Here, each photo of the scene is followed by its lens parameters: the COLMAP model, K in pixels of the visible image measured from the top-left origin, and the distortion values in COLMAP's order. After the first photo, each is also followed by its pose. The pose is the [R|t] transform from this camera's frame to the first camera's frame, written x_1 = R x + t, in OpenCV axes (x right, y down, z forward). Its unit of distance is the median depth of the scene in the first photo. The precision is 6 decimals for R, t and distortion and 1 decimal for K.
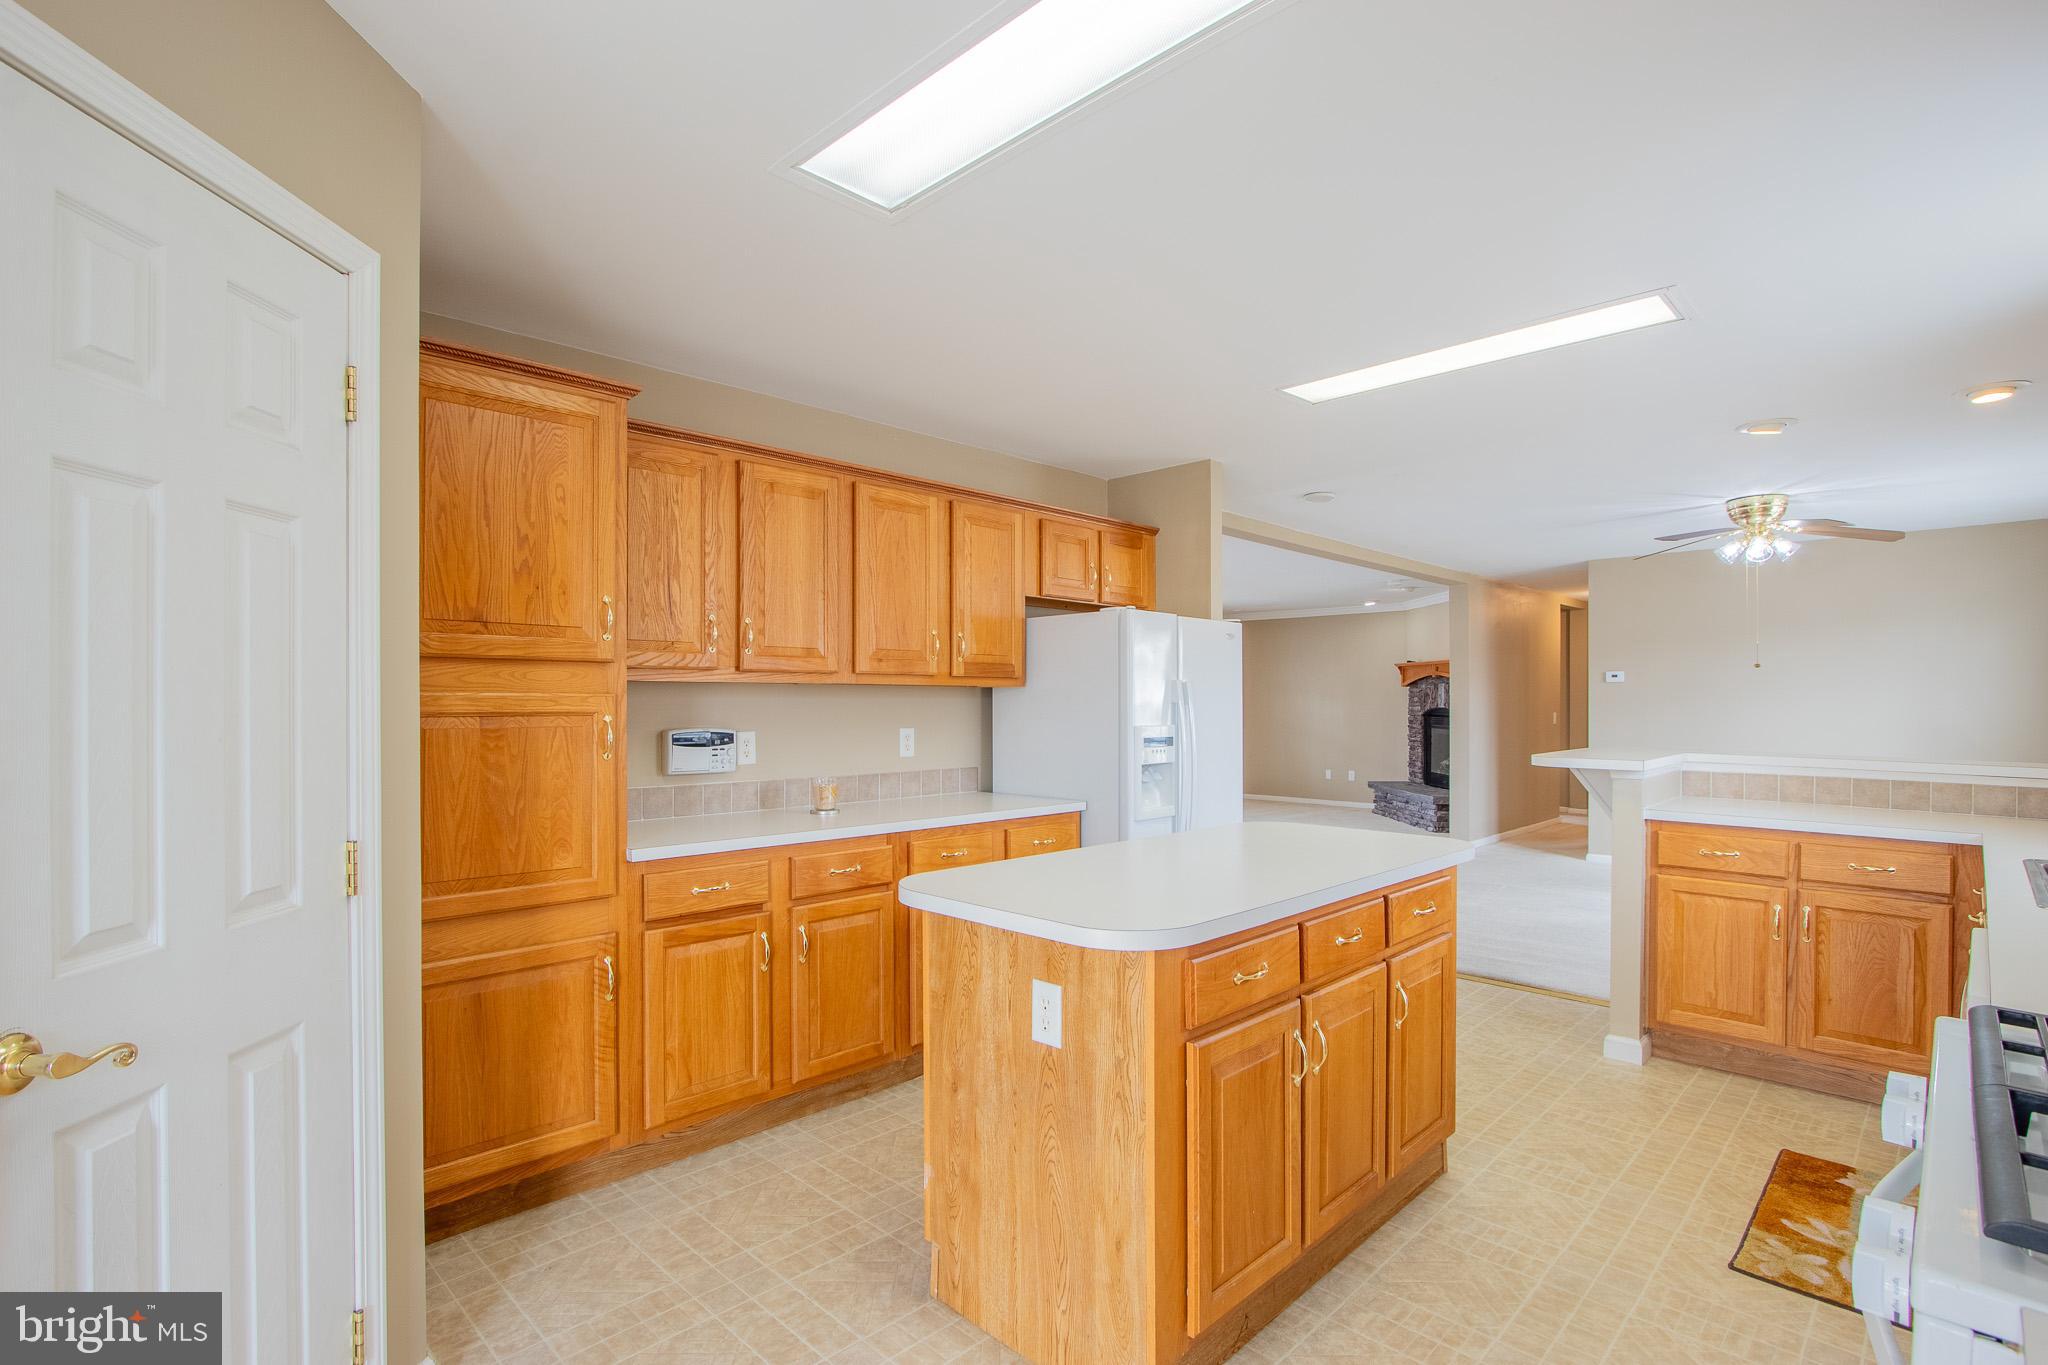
lens RADIAL K [[994.7, 0, 1021.2], [0, 994.7, 700.2], [0, 0, 1]] dist [-0.000671, 0.000797]
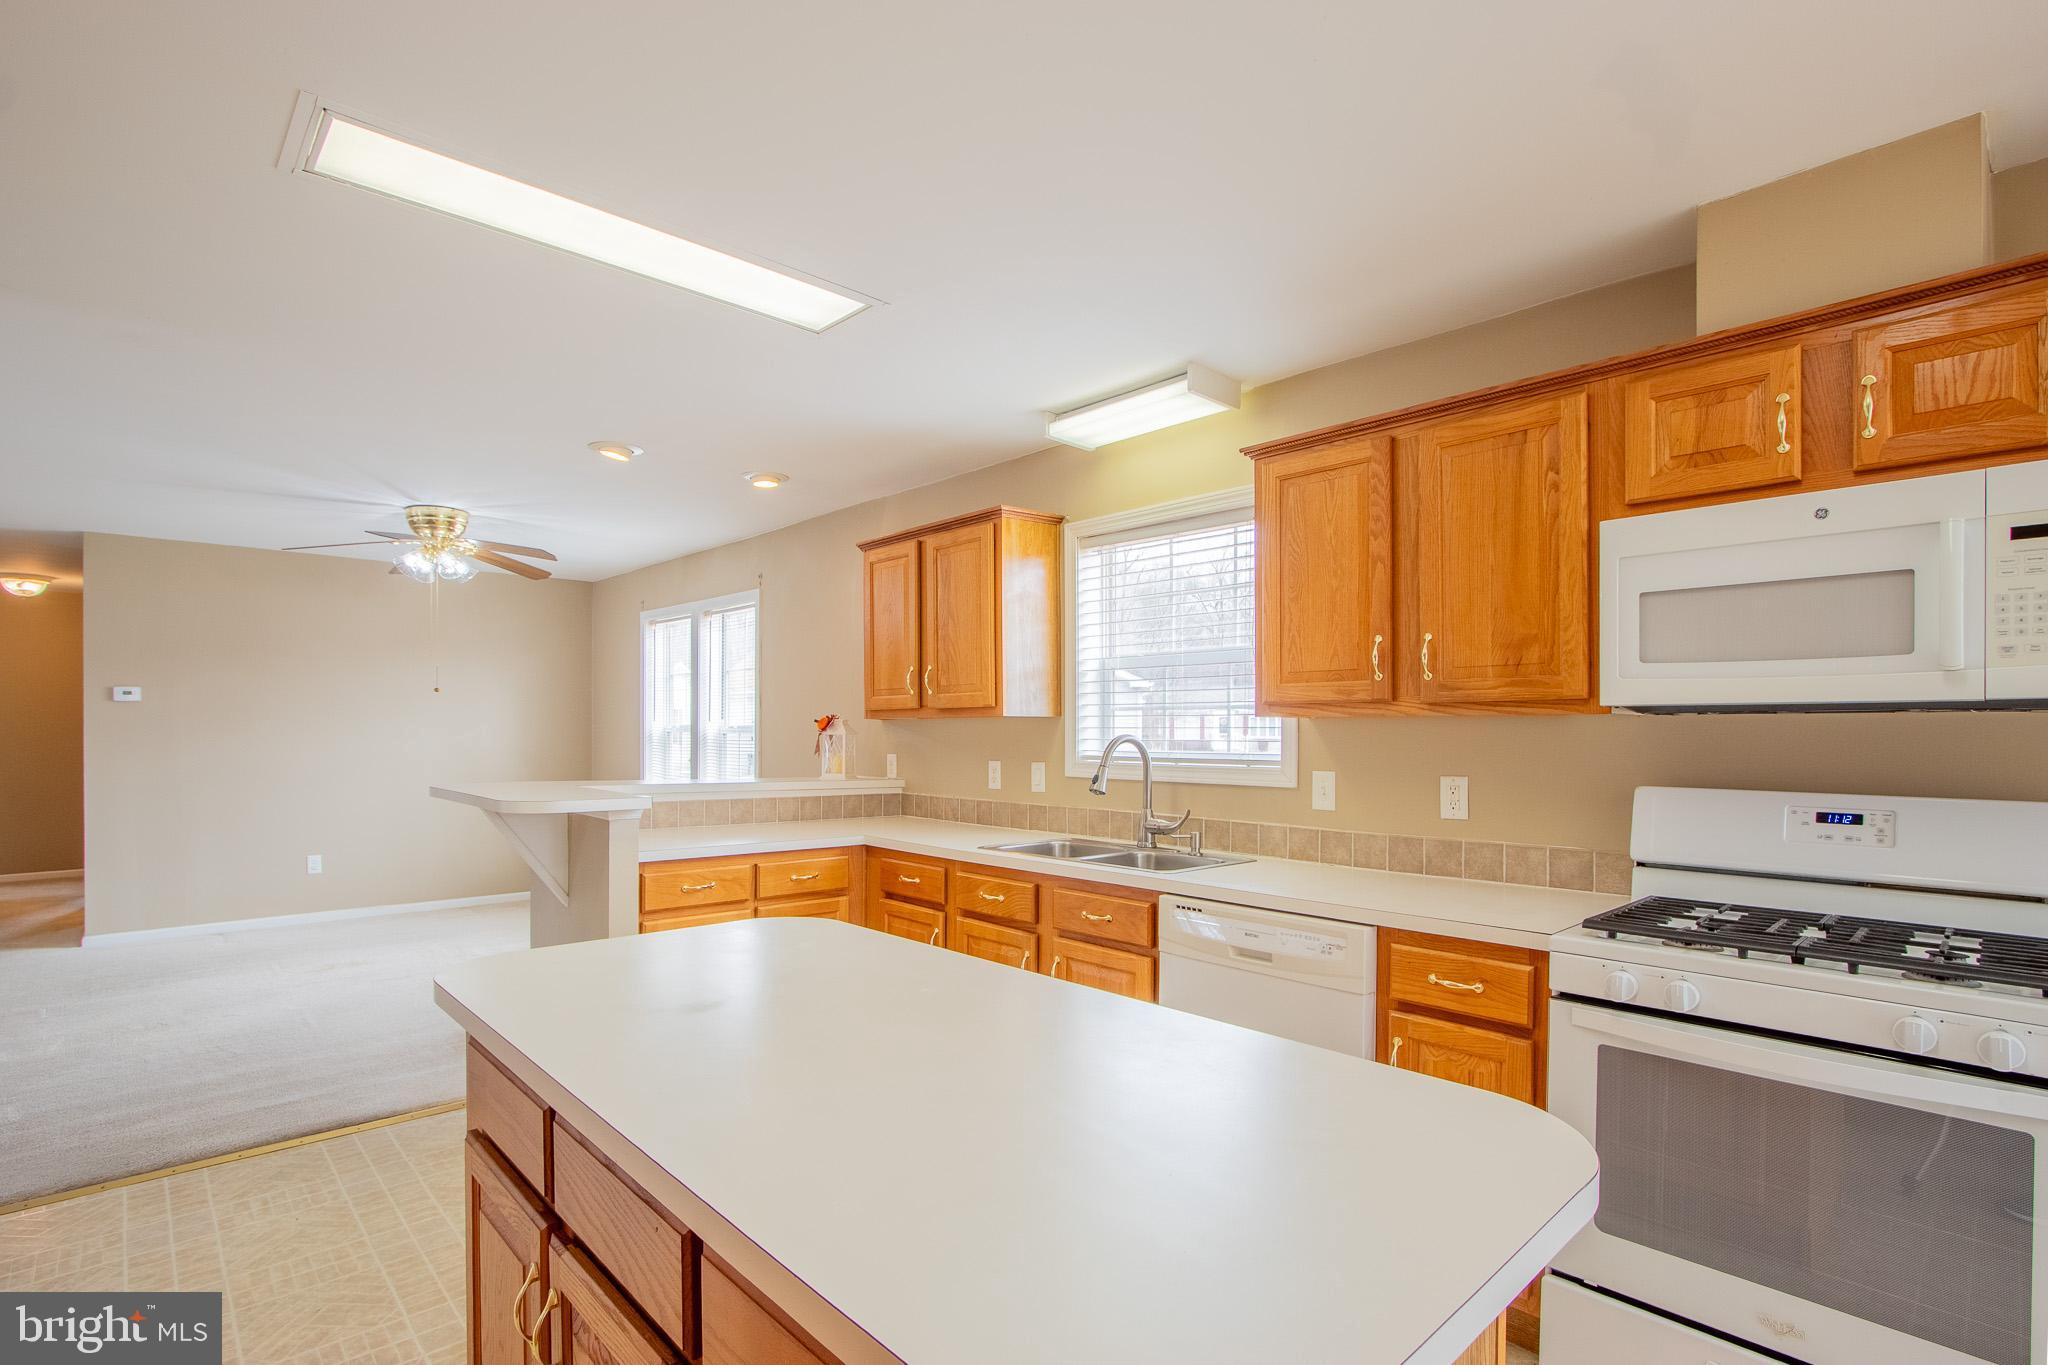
lens RADIAL K [[968.9, 0, 1022.3], [0, 968.9, 737.5], [0, 0, 1]] dist [-0.000749, 0.000376]
pose [[0.051187, -0.009414, 0.998645, -0.140450], [-0.005597, 0.999937, 0.009713, -0.001725], [-0.998673, -0.006086, 0.051131, 0.409549]]
